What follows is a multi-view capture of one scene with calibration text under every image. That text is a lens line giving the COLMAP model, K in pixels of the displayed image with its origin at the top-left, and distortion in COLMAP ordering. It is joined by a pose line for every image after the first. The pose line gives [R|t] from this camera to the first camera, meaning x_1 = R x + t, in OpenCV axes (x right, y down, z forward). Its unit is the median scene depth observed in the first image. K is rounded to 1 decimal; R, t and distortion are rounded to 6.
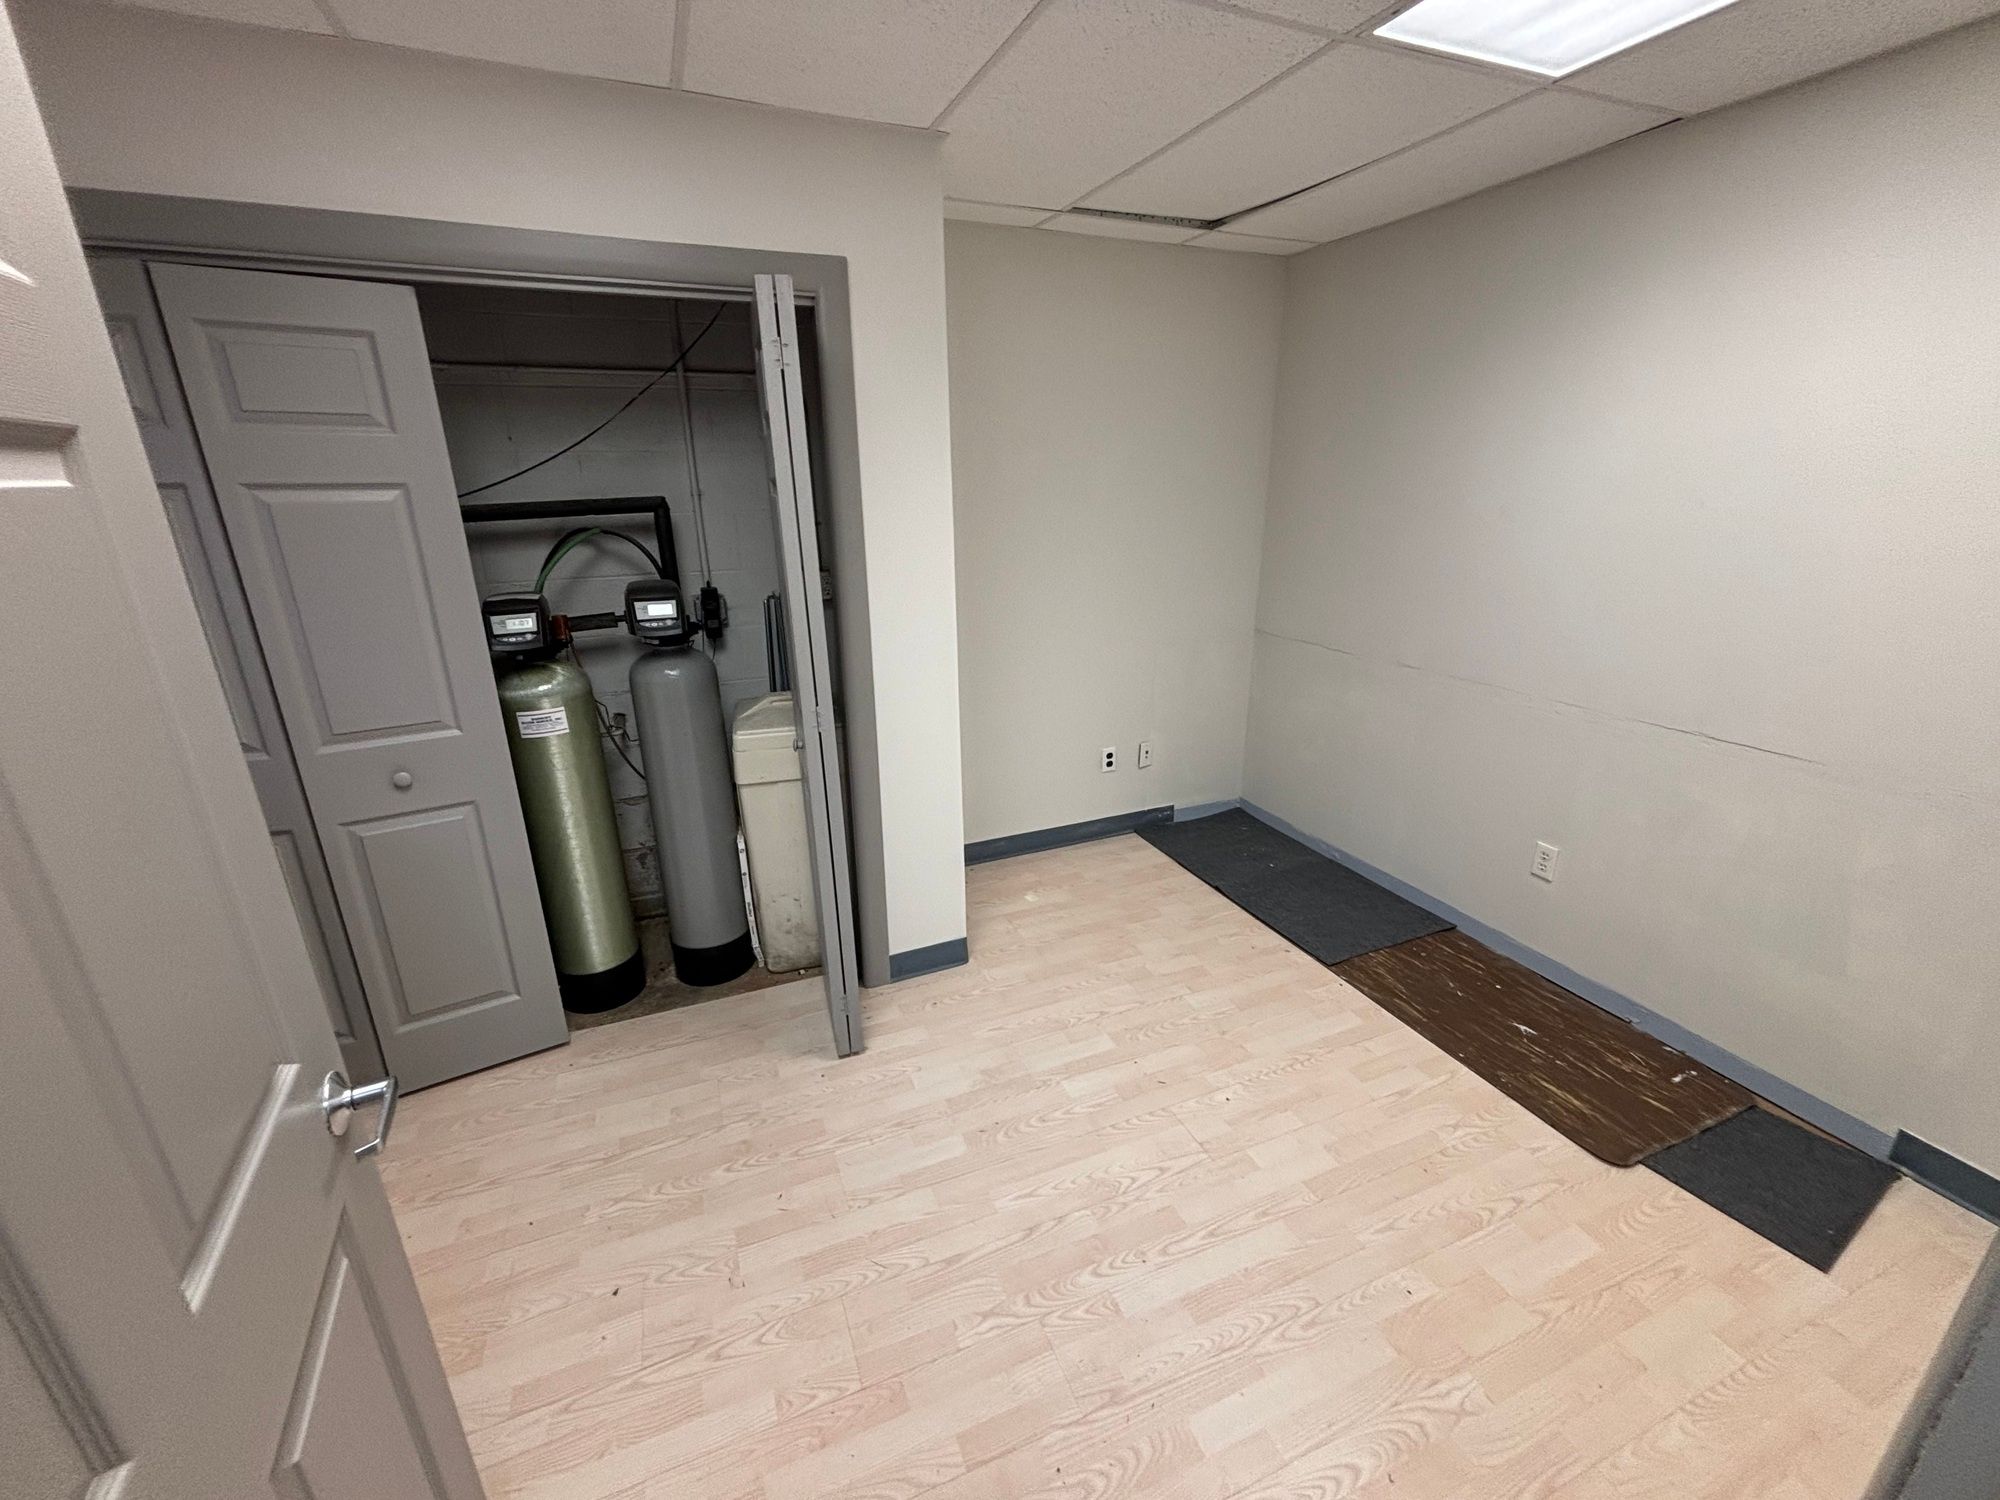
lens RADIAL K [[822.6, 0, 993.0], [0, 822.6, 746.5], [0, 0, 1]] dist [-0.002043, -0.000136]
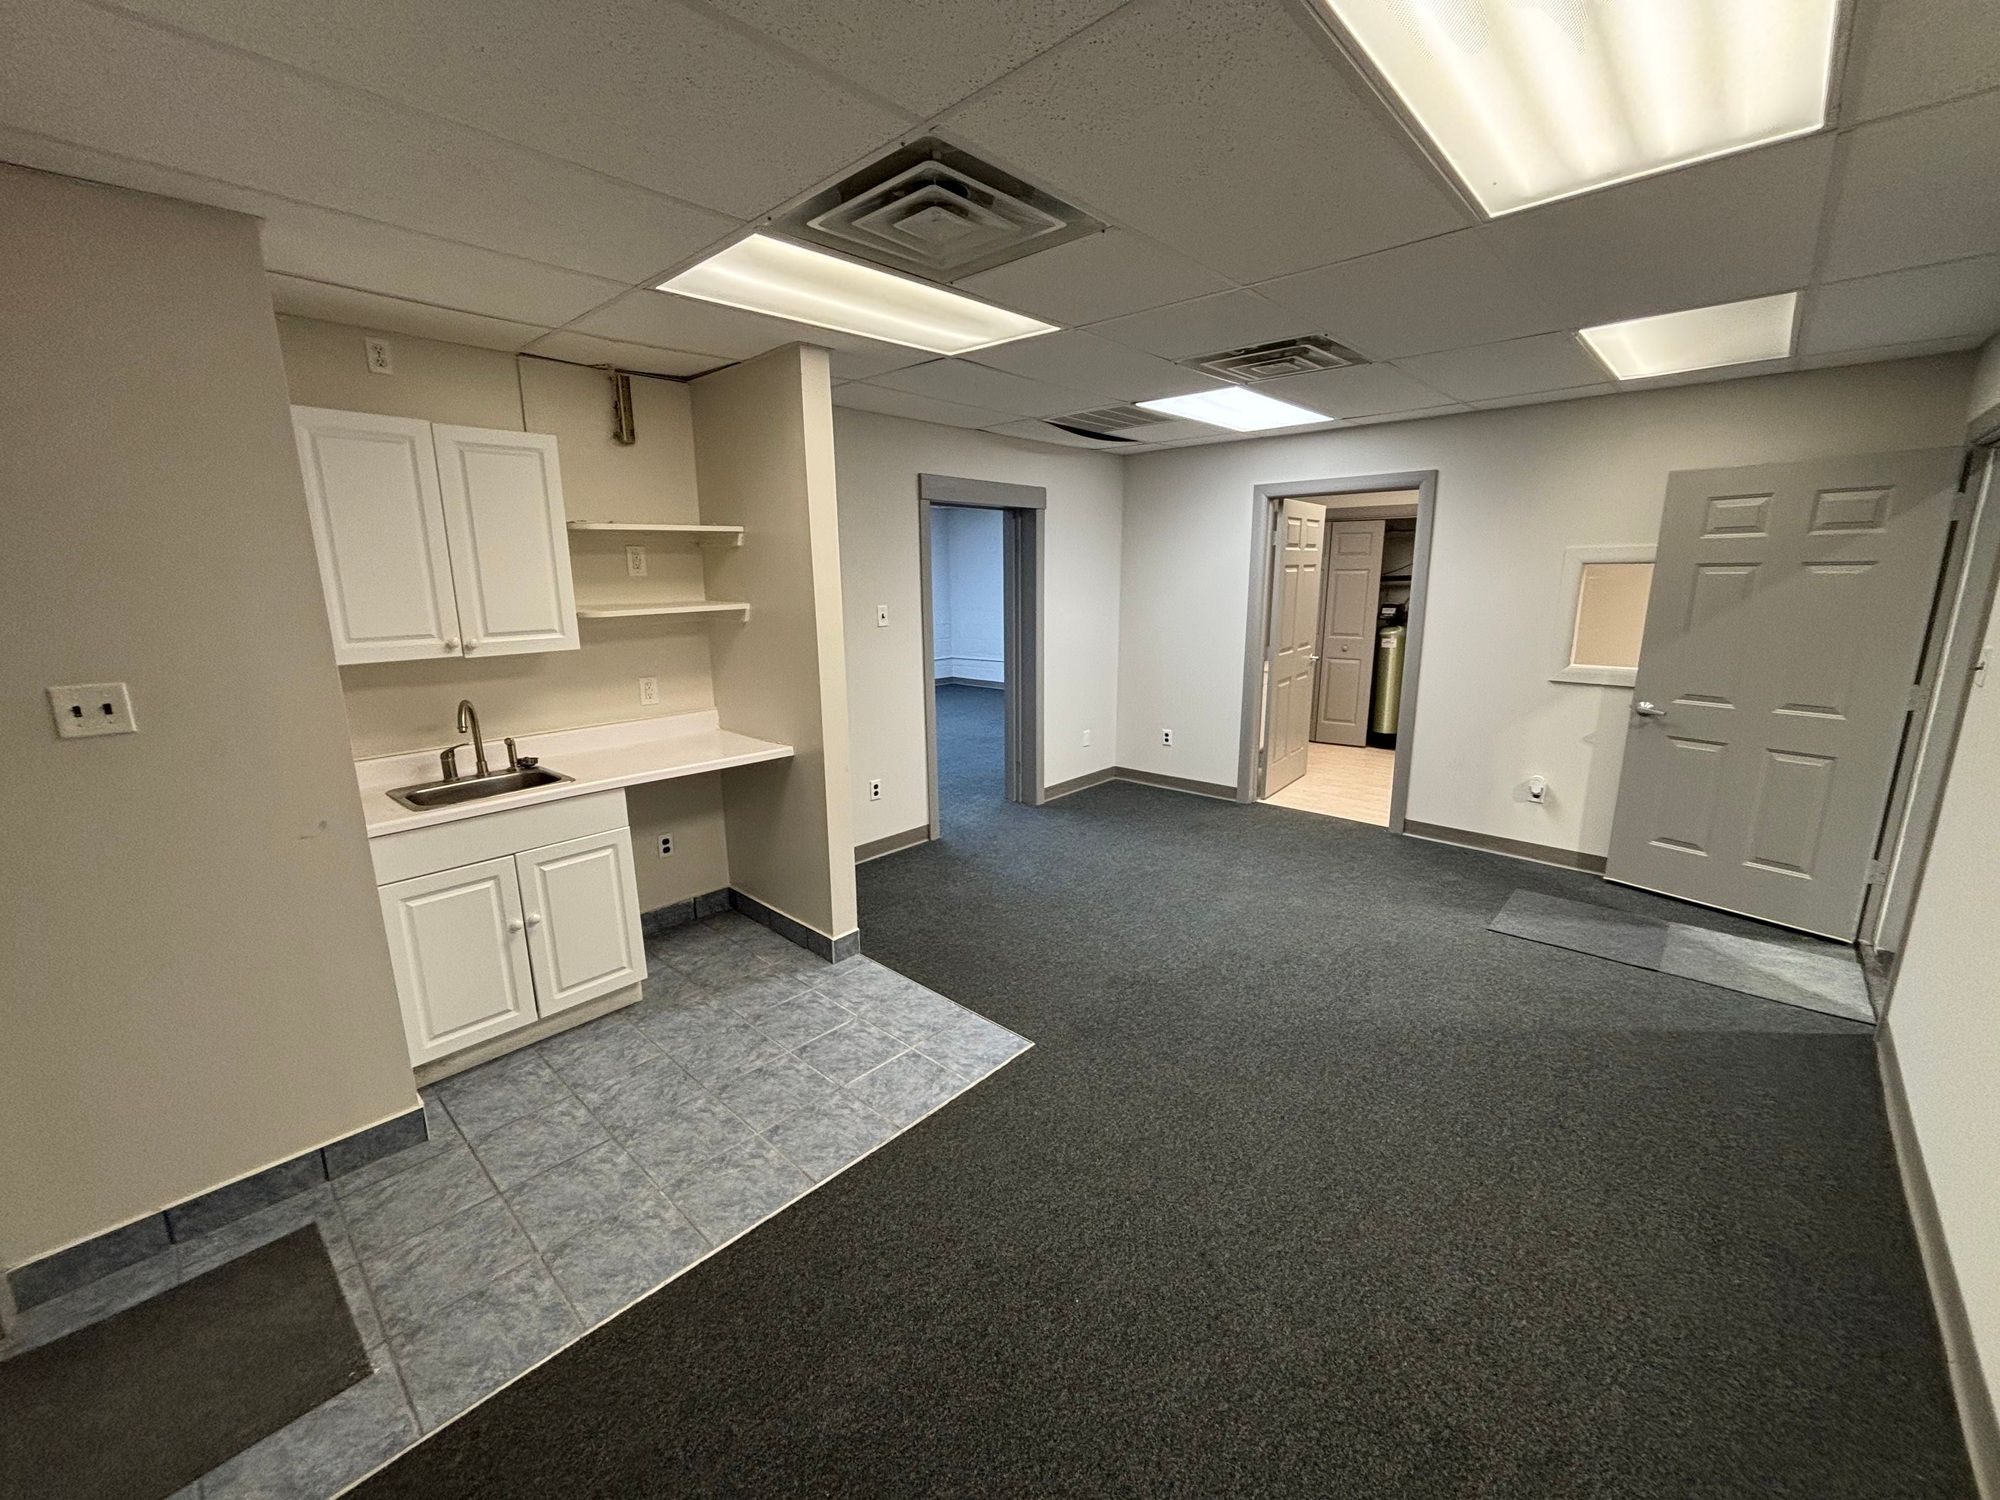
lens RADIAL K [[806.1, 0, 1017.1], [0, 806.1, 740.0], [0, 0, 1]] dist [0.002353, 0.000180]
pose [[0.436290, 0.198870, -0.877555, 2.074004], [-0.289470, 0.954447, 0.072381, 0.657678], [0.851973, 0.222447, 0.473982, -2.043982]]
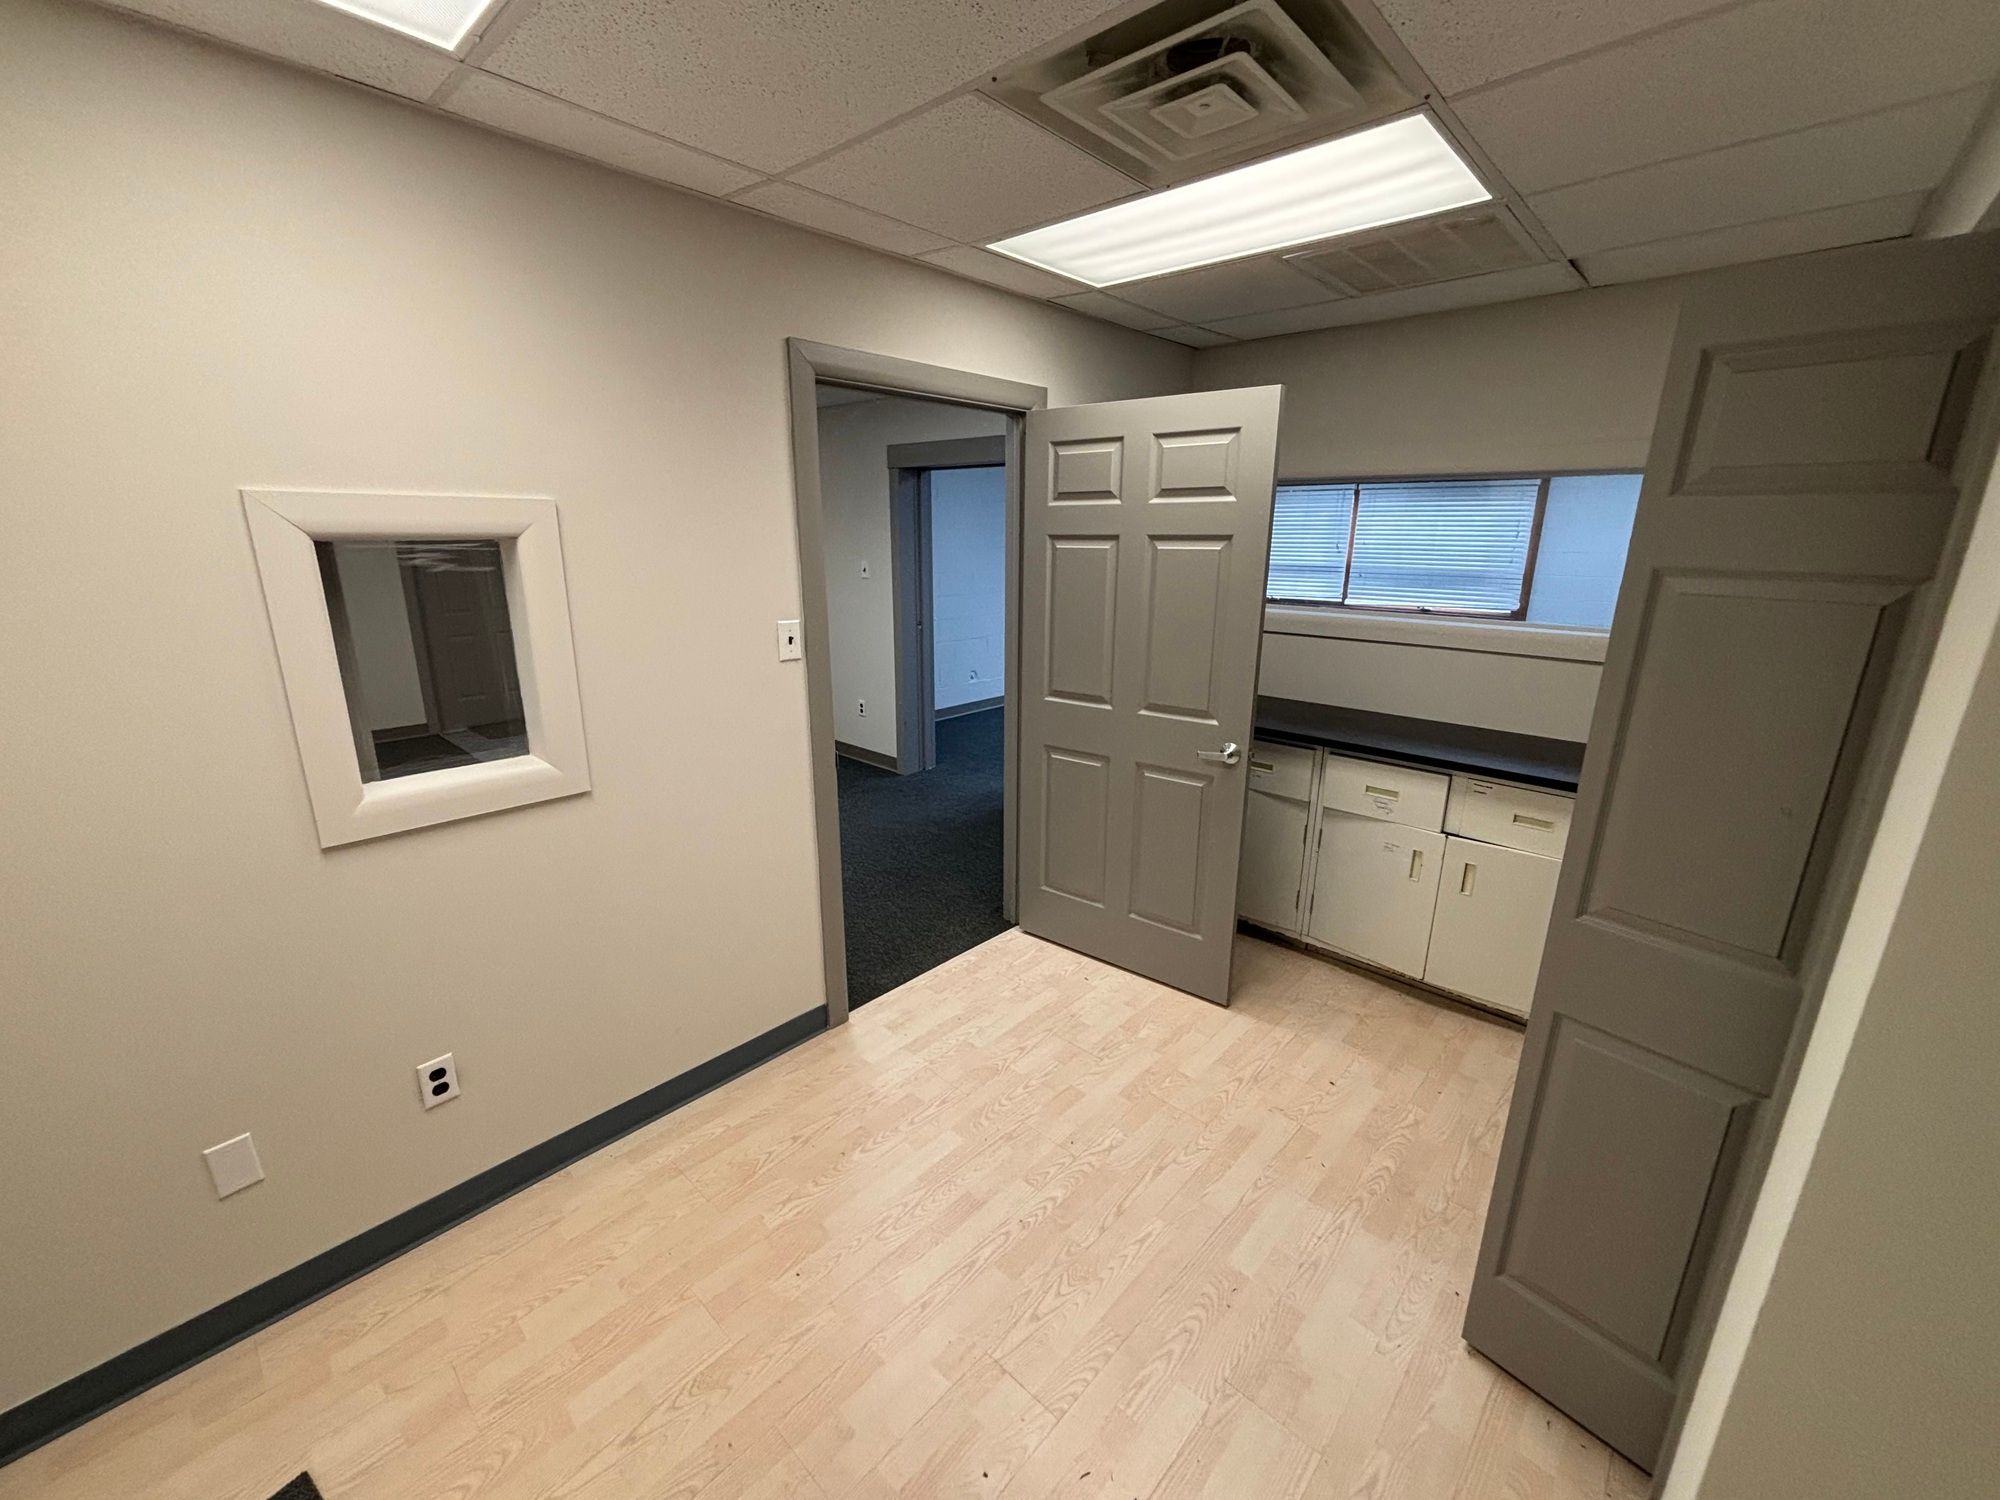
lens RADIAL K [[801.0, 0, 1004.6], [0, 801.0, 749.1], [0, 0, 1]] dist [-0.003270, 0.000256]
pose [[-0.903225, 0.124286, -0.410777, 0.555396], [-0.129275, 0.833901, 0.536561, -0.502772], [0.409234, 0.537739, -0.737133, 1.391017]]
